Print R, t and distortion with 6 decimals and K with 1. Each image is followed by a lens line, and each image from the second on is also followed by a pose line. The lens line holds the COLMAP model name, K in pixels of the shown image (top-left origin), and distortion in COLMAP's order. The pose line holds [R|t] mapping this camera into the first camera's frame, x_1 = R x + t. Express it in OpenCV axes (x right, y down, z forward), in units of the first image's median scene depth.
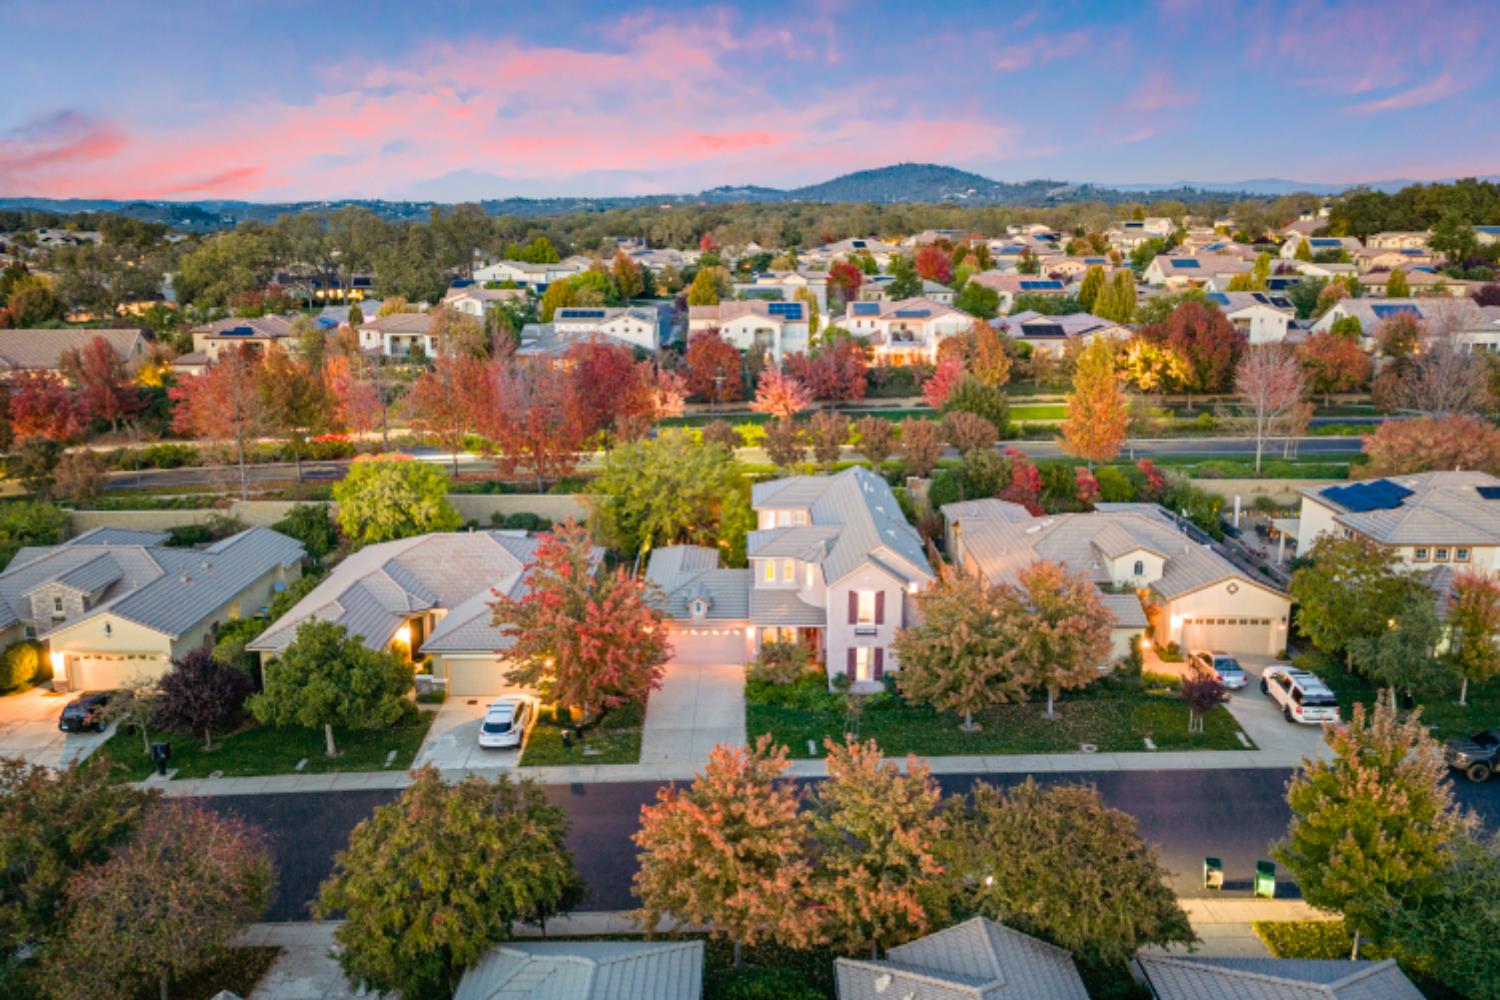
lens RADIAL K [[1238.9, 0, 751.4], [0, 1238.9, 481.4], [0, 0, 1]] dist [0.049489, -0.008554]
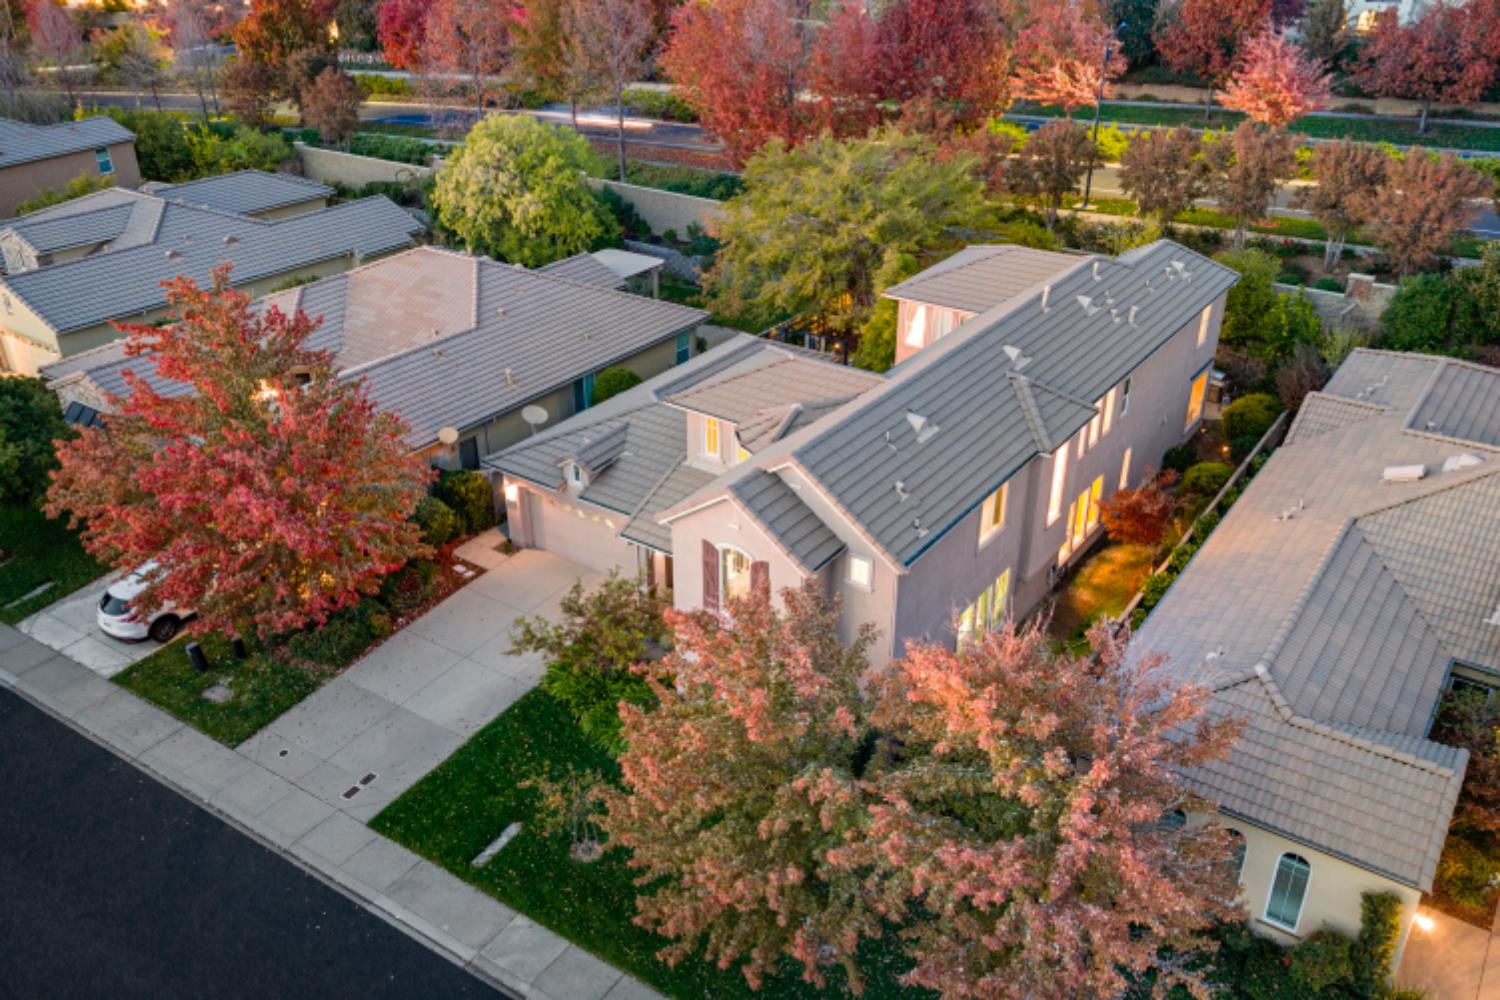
lens RADIAL K [[1248.3, 0, 754.1], [0, 1248.3, 497.3], [0, 0, 1]] dist [0.038050, -0.003600]
pose [[0.819332, 0.265218, -0.508286, 0.275188], [-0.119116, 0.945969, 0.301587, -0.056241], [0.560809, -0.186555, 0.806654, 0.560218]]
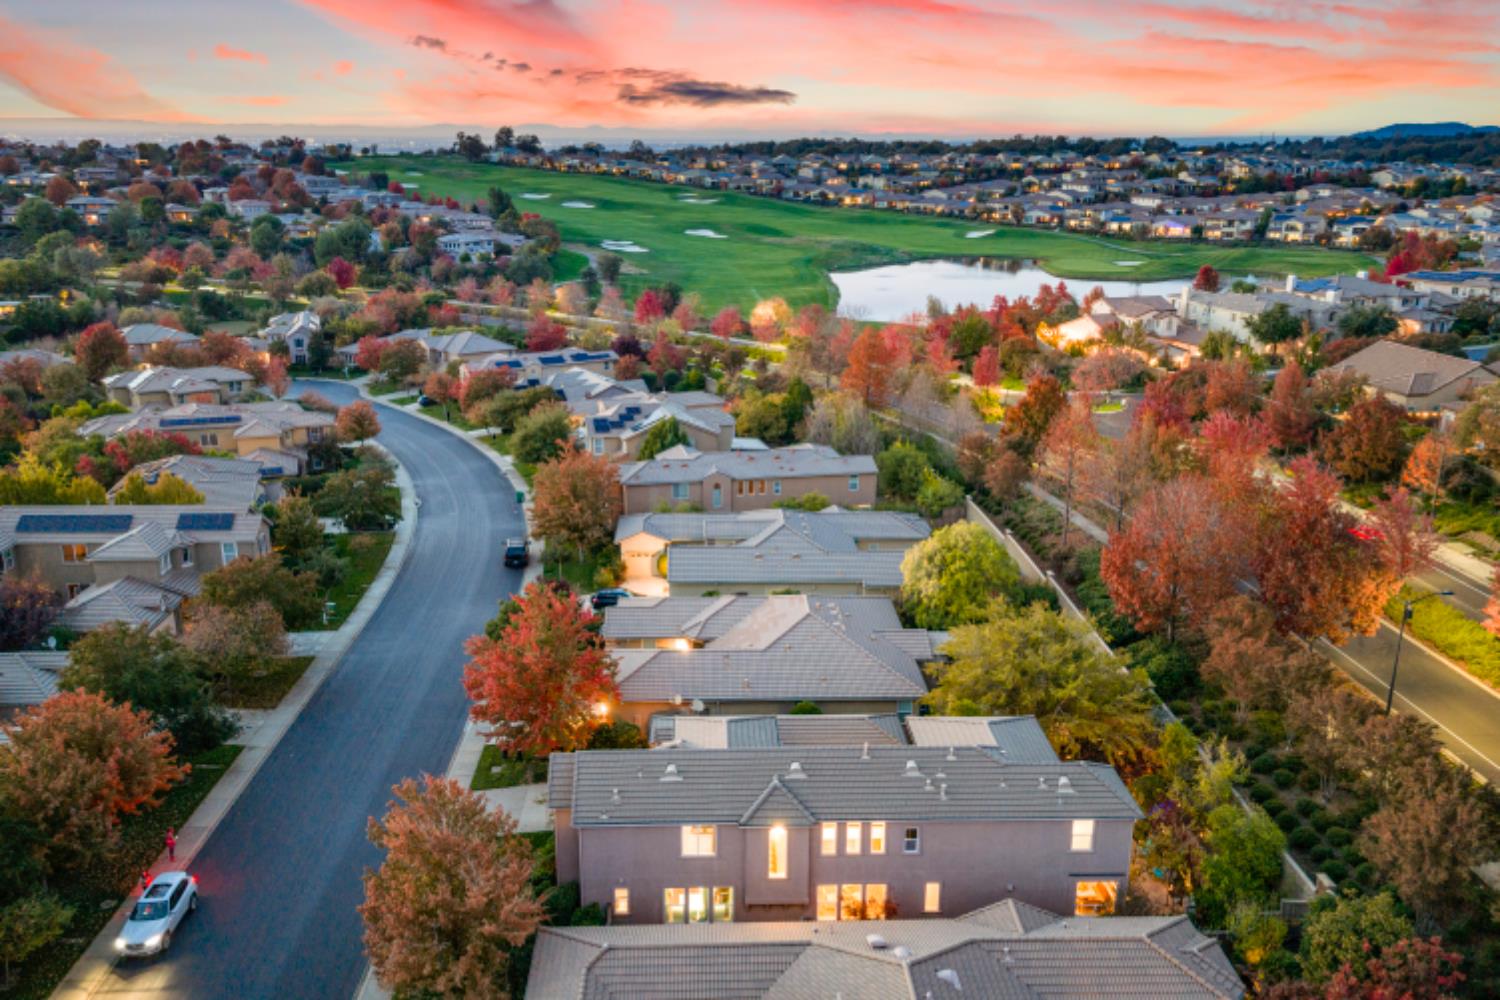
lens RADIAL K [[1238.9, 0, 751.4], [0, 1238.9, 481.4], [0, 0, 1]] dist [0.049489, -0.008554]
pose [[0.037216, 0.272196, -0.961522, 0.785654], [-0.210609, 0.942713, 0.258719, -0.334321], [0.976862, 0.192877, 0.092411, 0.873941]]
